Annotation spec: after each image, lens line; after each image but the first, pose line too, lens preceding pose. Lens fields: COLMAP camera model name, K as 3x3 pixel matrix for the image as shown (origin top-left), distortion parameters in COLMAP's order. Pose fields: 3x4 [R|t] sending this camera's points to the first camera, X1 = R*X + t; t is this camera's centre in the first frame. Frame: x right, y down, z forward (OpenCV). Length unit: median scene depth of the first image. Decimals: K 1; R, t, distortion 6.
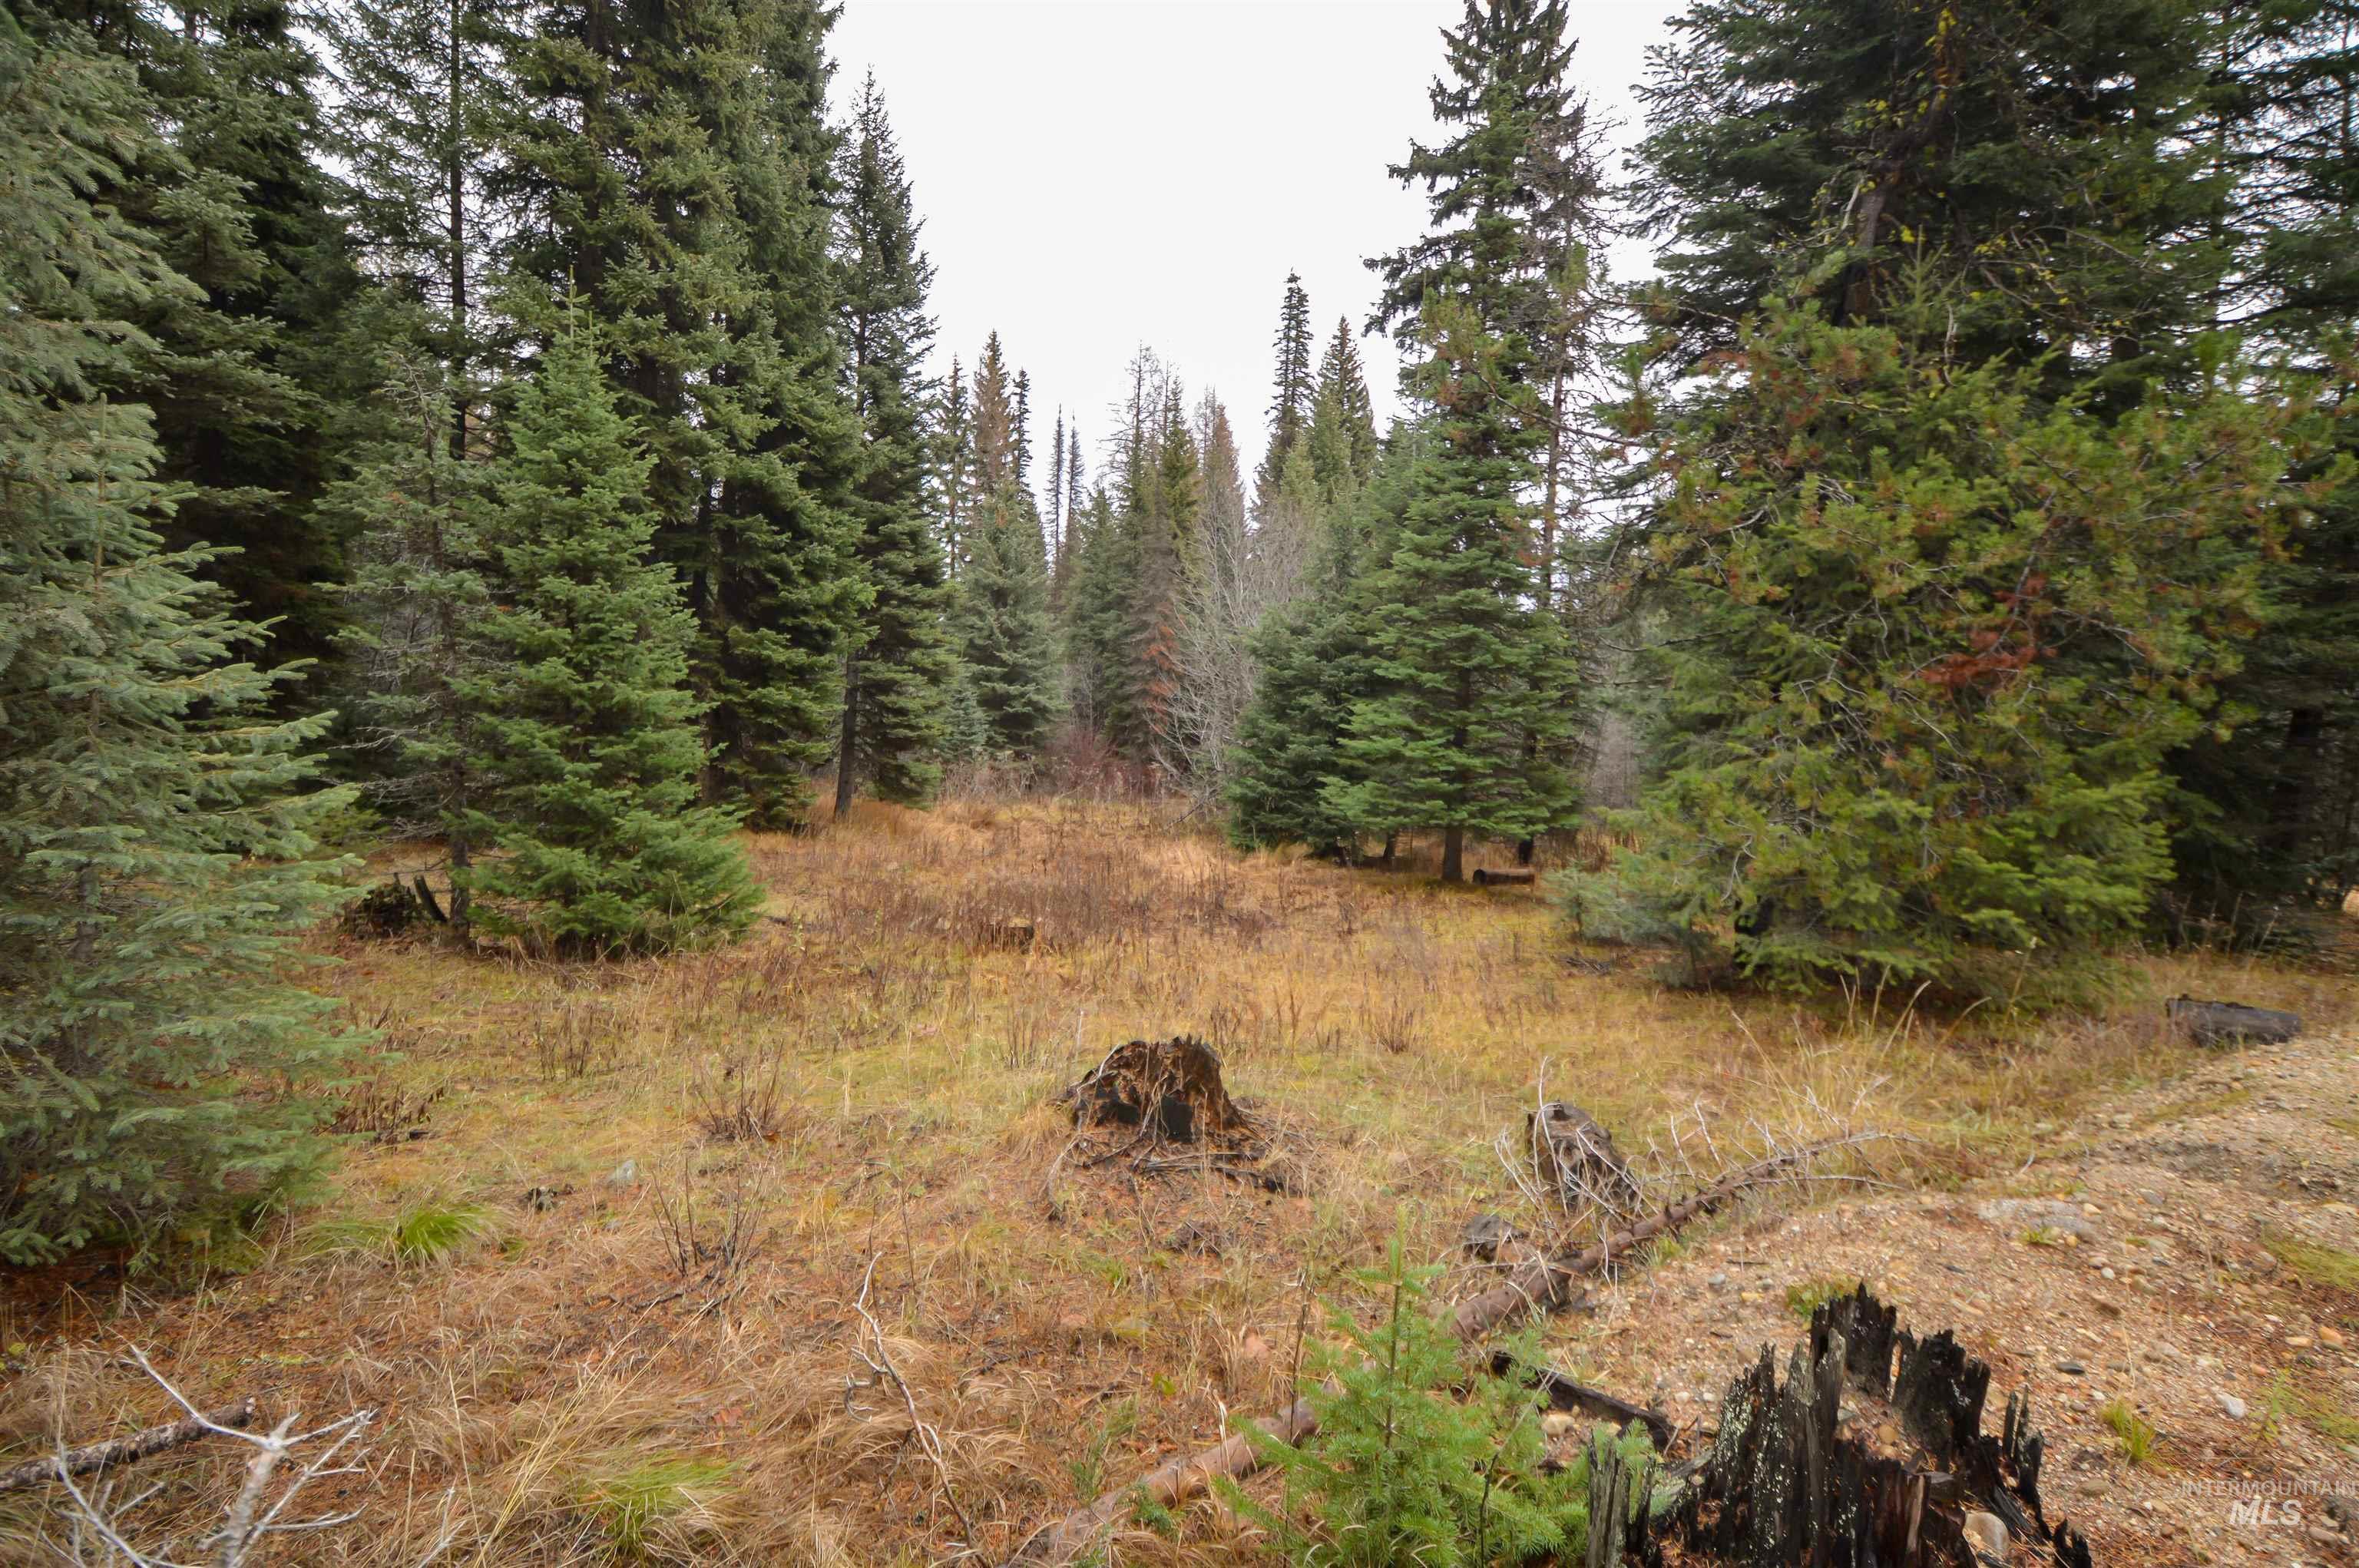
lens RADIAL K [[1067.6, 0, 1179.5], [0, 1067.6, 784.0], [0, 0, 1]] dist [-0.002290, -0.000742]
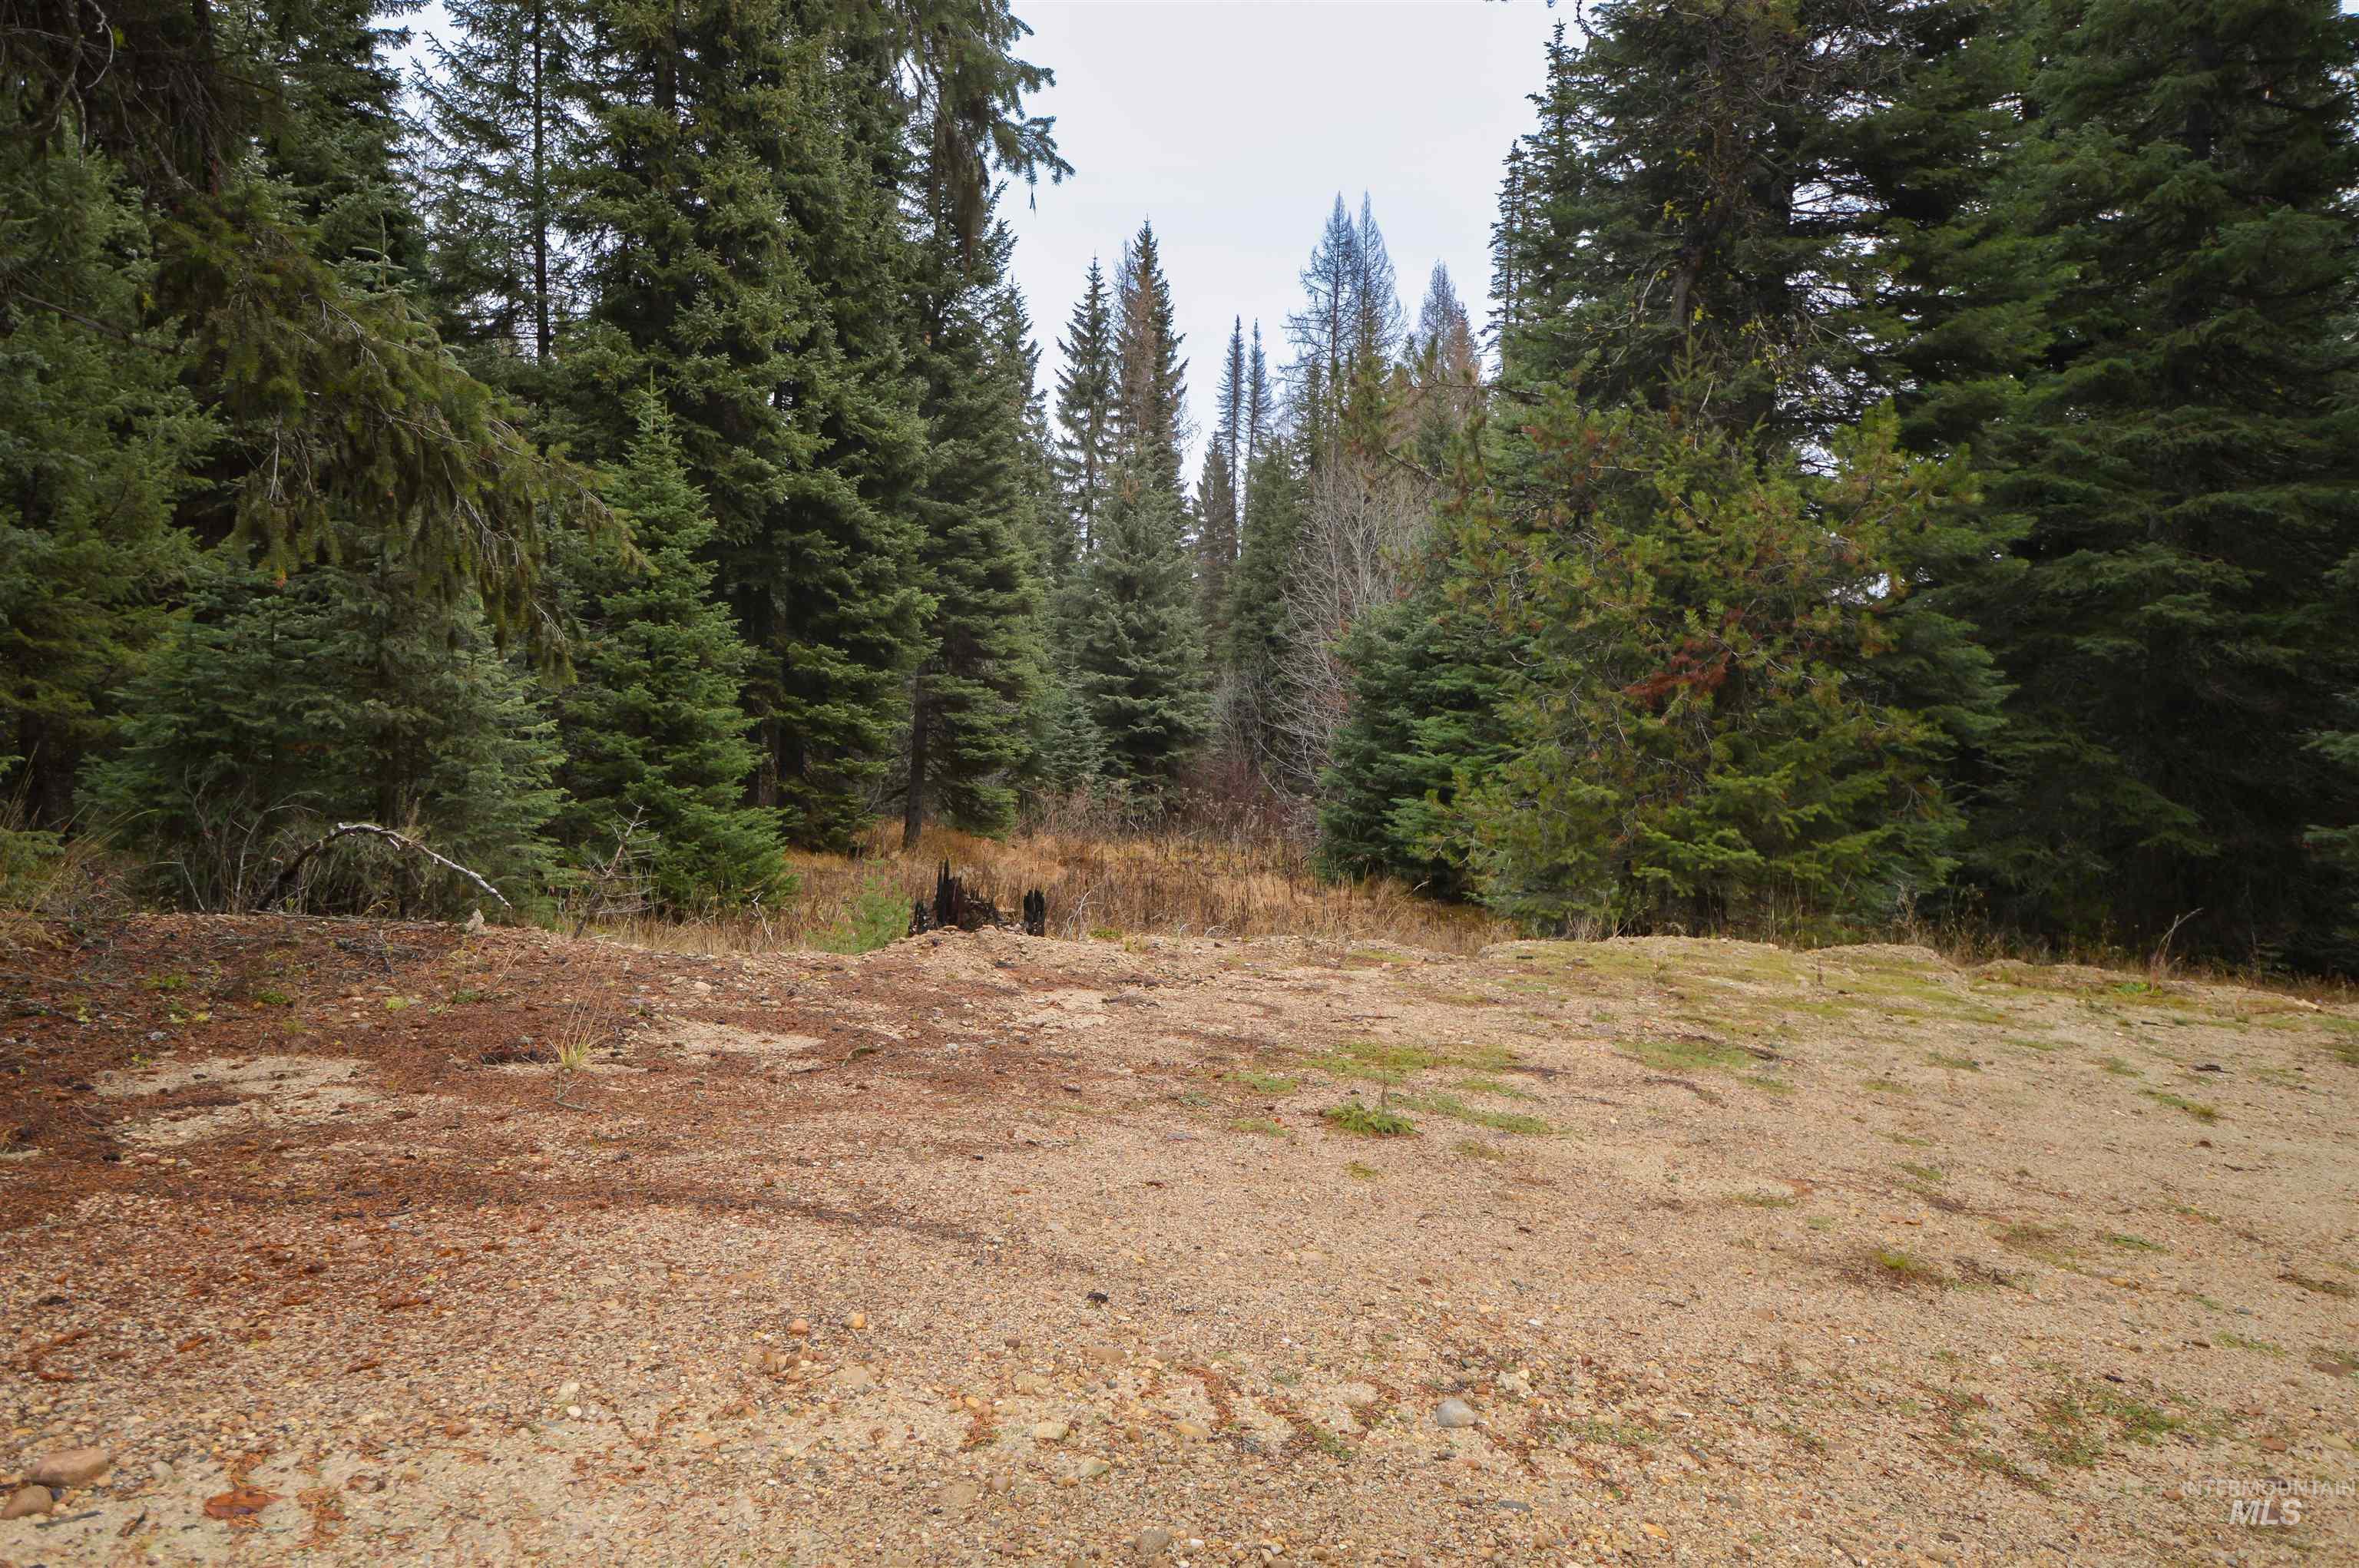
lens RADIAL K [[1620.6, 0, 1179.5], [0, 1620.6, 784.0], [0, 0, 1]] dist [0.055625, 0.001693]
pose [[0.983320, 0.000021, -0.181886, 0.190068], [-0.006824, 0.999300, -0.036781, 0.032306], [0.181757, 0.037409, 0.982632, -0.372589]]
